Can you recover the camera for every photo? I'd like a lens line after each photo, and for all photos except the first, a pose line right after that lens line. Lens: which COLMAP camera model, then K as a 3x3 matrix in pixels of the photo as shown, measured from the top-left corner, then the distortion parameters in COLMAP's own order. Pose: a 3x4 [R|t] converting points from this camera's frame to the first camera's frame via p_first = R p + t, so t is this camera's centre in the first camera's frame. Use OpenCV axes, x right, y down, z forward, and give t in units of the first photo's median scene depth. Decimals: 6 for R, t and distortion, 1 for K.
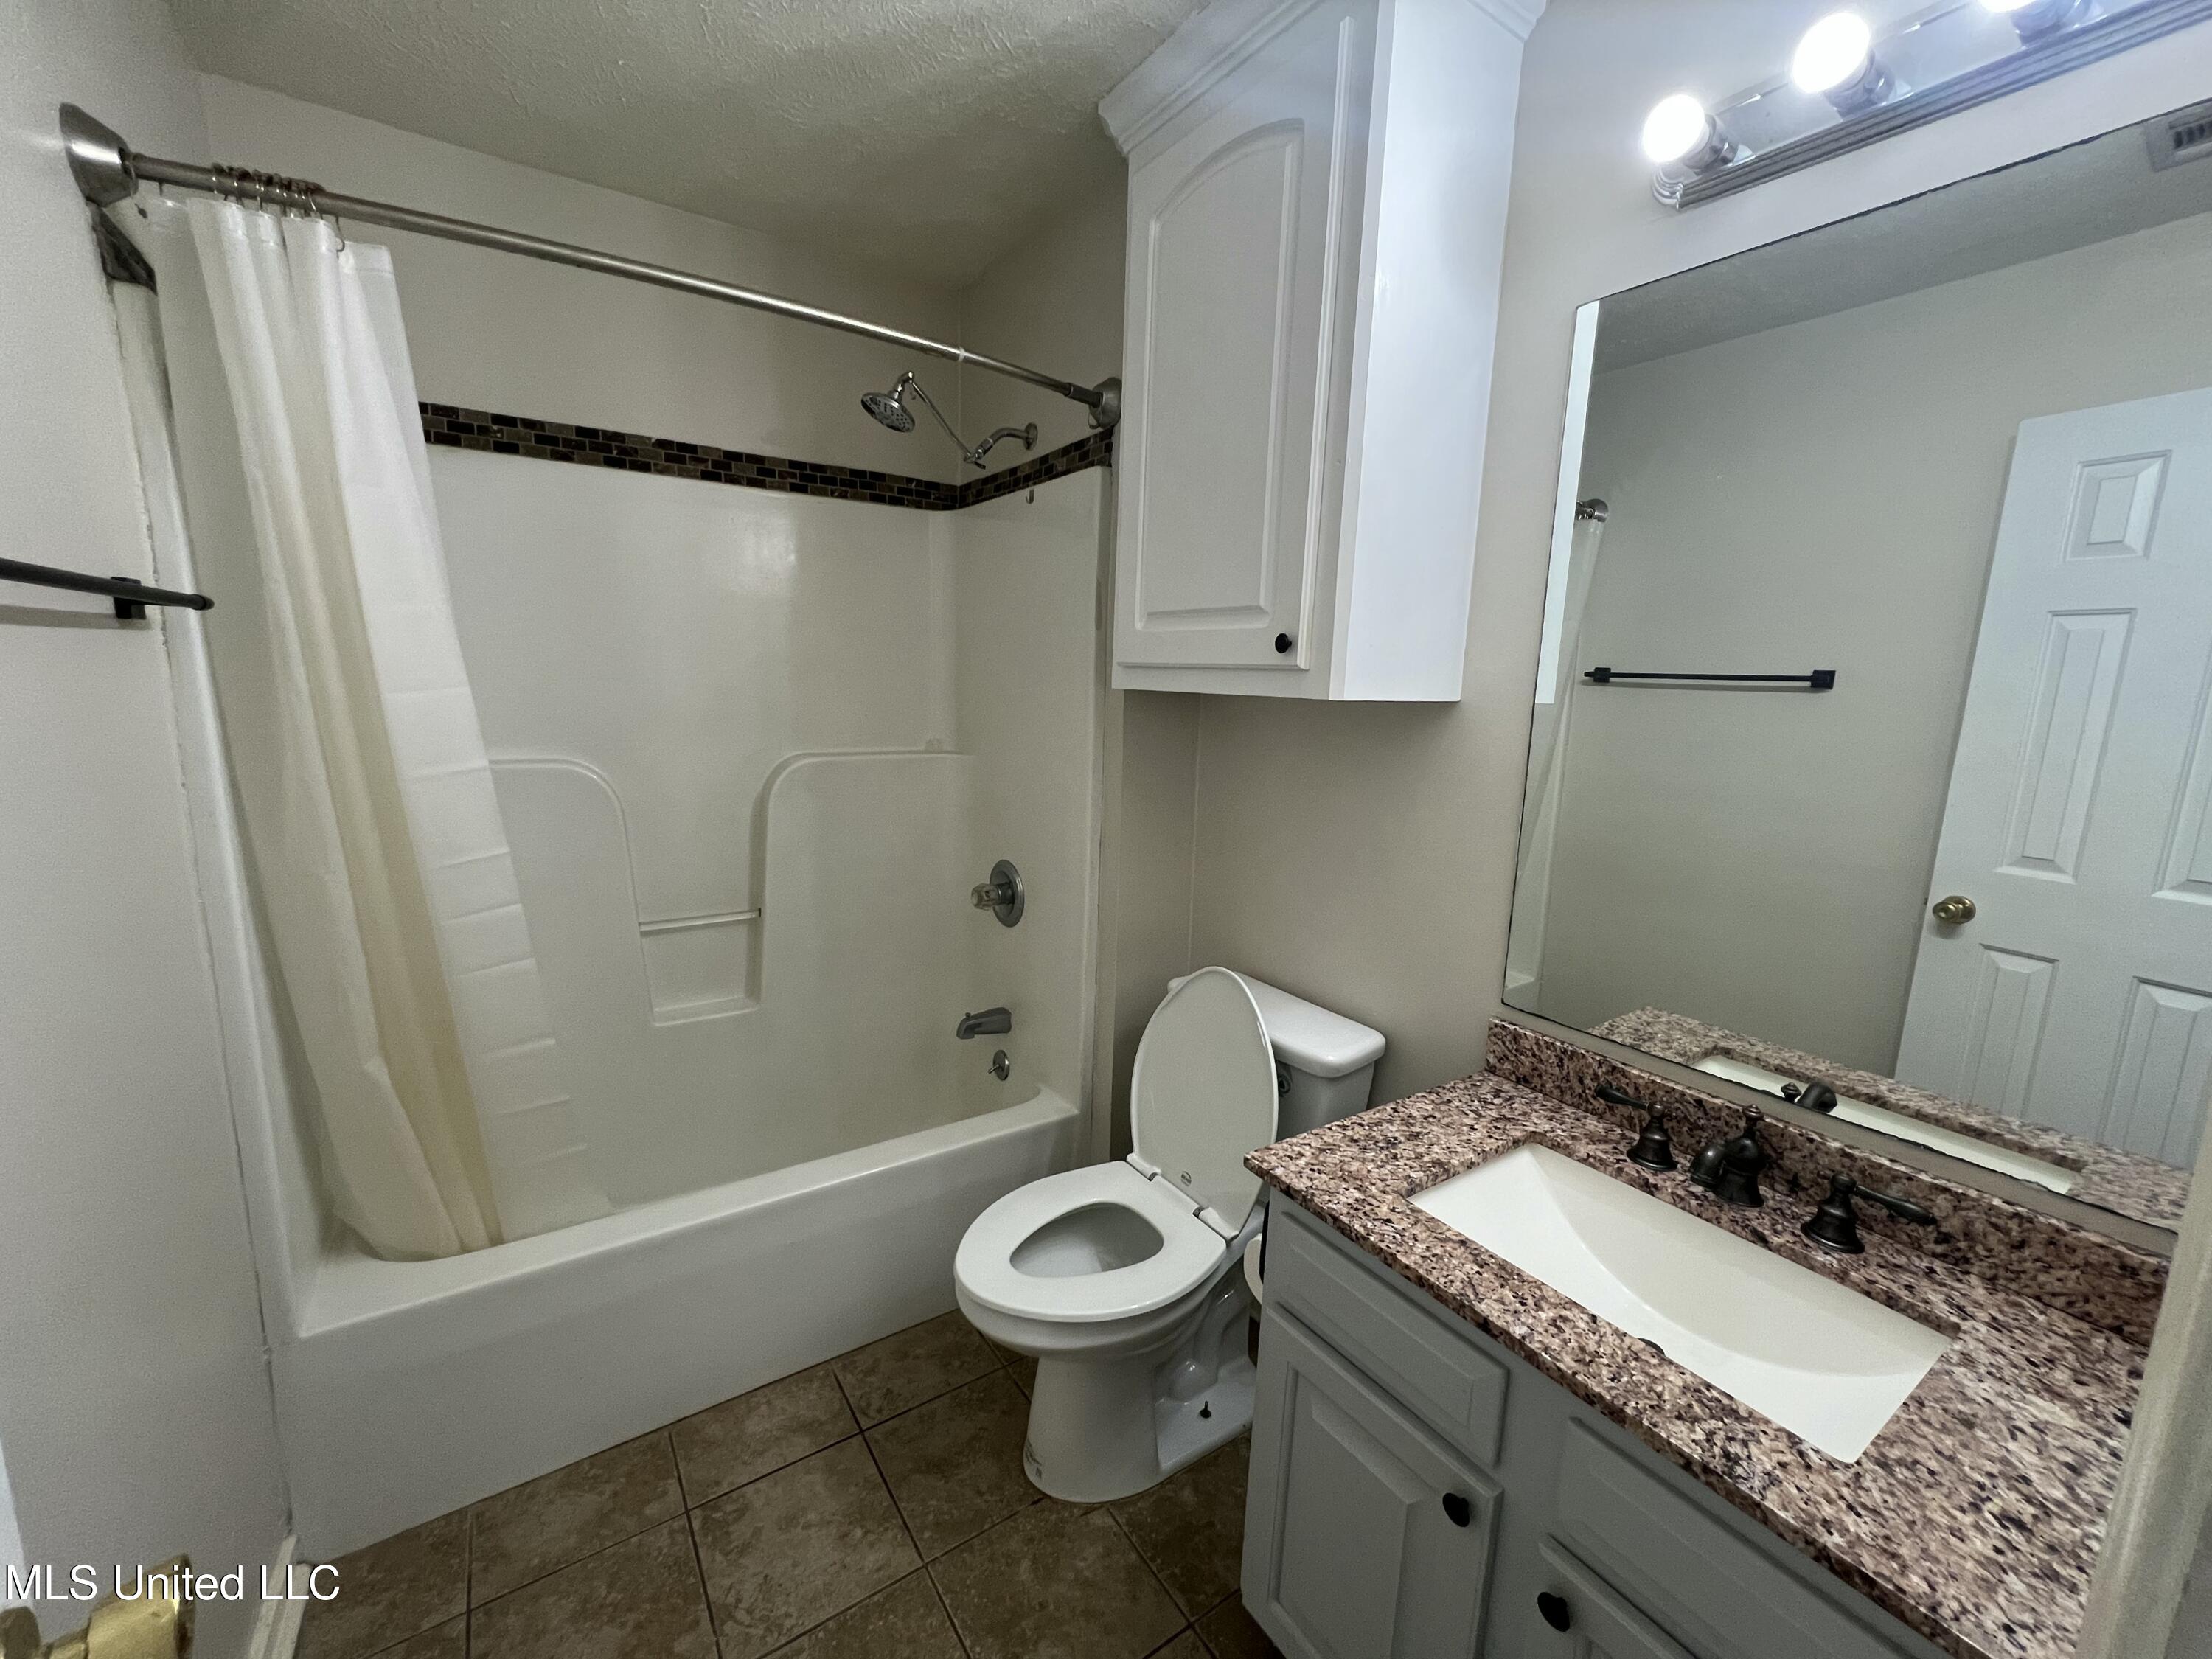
lens RADIAL K [[893.0, 0, 1104.2], [0, 893.0, 830.0], [0, 0, 1]] dist [0.001092, 0.000190]
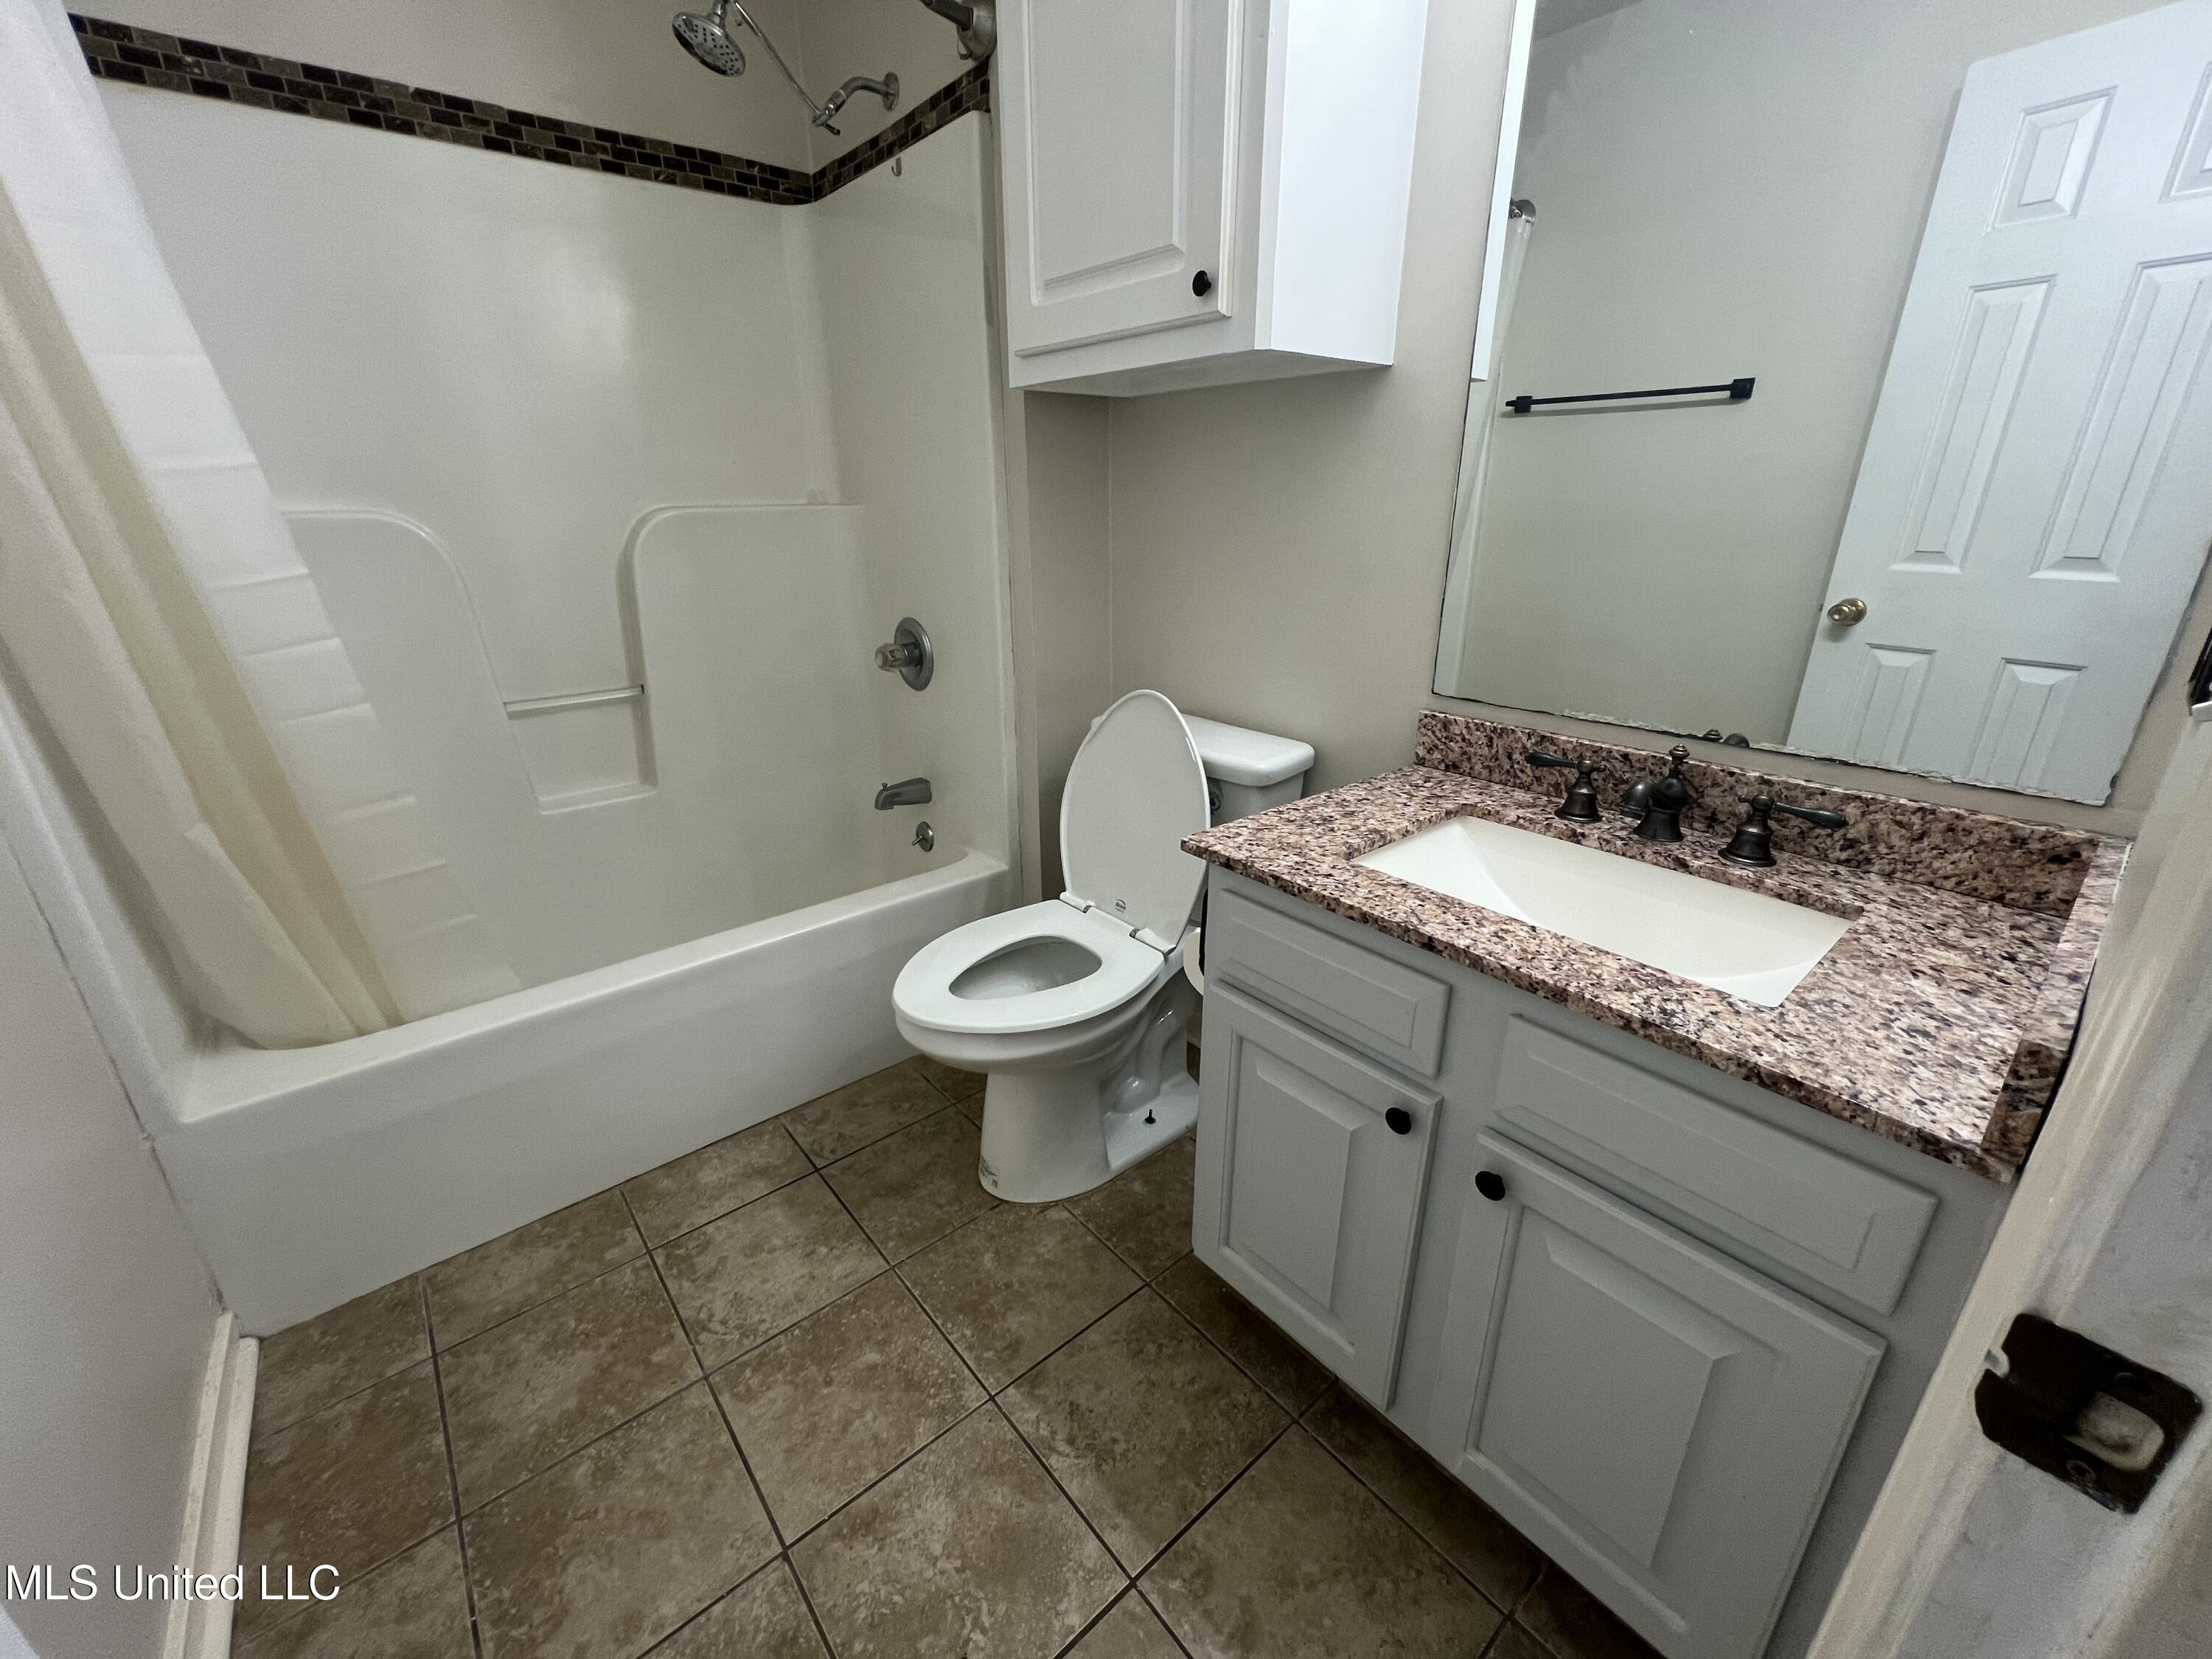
lens RADIAL K [[893.0, 0, 1105.3], [0, 893.0, 826.8], [0, 0, 1]] dist [0.001092, 0.000190]
pose [[0.993544, -0.071259, 0.088270, -0.007935], [0.053442, 0.980351, 0.189886, 0.124498], [-0.100067, -0.183943, 0.977830, 0.047014]]
